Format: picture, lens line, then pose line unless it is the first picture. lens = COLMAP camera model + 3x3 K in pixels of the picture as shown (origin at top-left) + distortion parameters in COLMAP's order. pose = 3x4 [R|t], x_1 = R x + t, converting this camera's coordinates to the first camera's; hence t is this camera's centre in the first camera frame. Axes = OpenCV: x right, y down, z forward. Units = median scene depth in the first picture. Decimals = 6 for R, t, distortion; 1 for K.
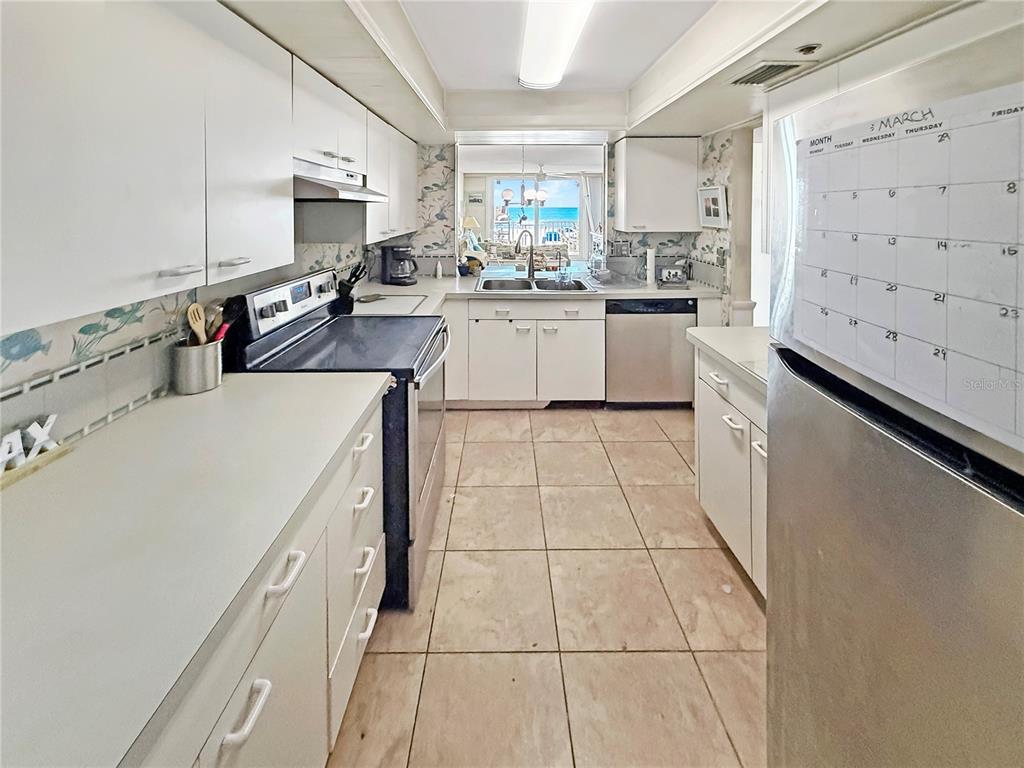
lens RADIAL K [[406.1, 0, 512.0], [0, 406.1, 384.0], [0, 0, 1]] dist [0.001250, 0.000092]
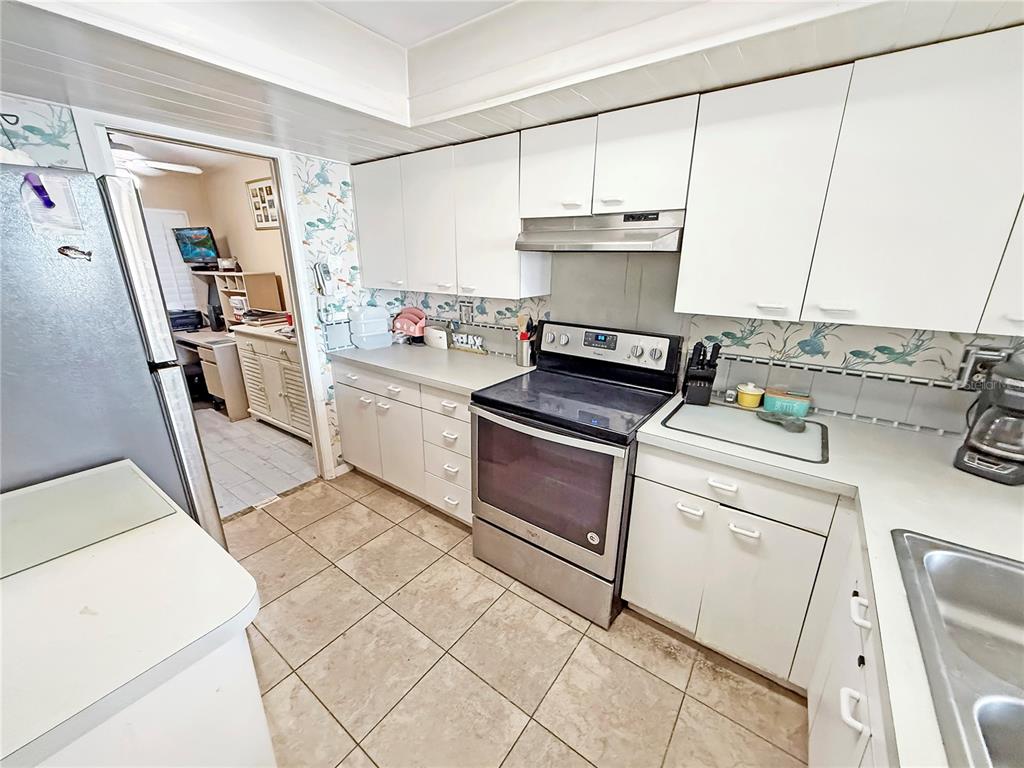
lens RADIAL K [[406.1, 0, 512.0], [0, 406.1, 384.0], [0, 0, 1]] dist [0.001250, 0.000092]
pose [[-0.602685, 0.231619, -0.763625, 0.671066], [-0.324390, 0.803198, 0.499644, -0.761595], [0.729069, 0.548841, -0.408940, 1.292541]]
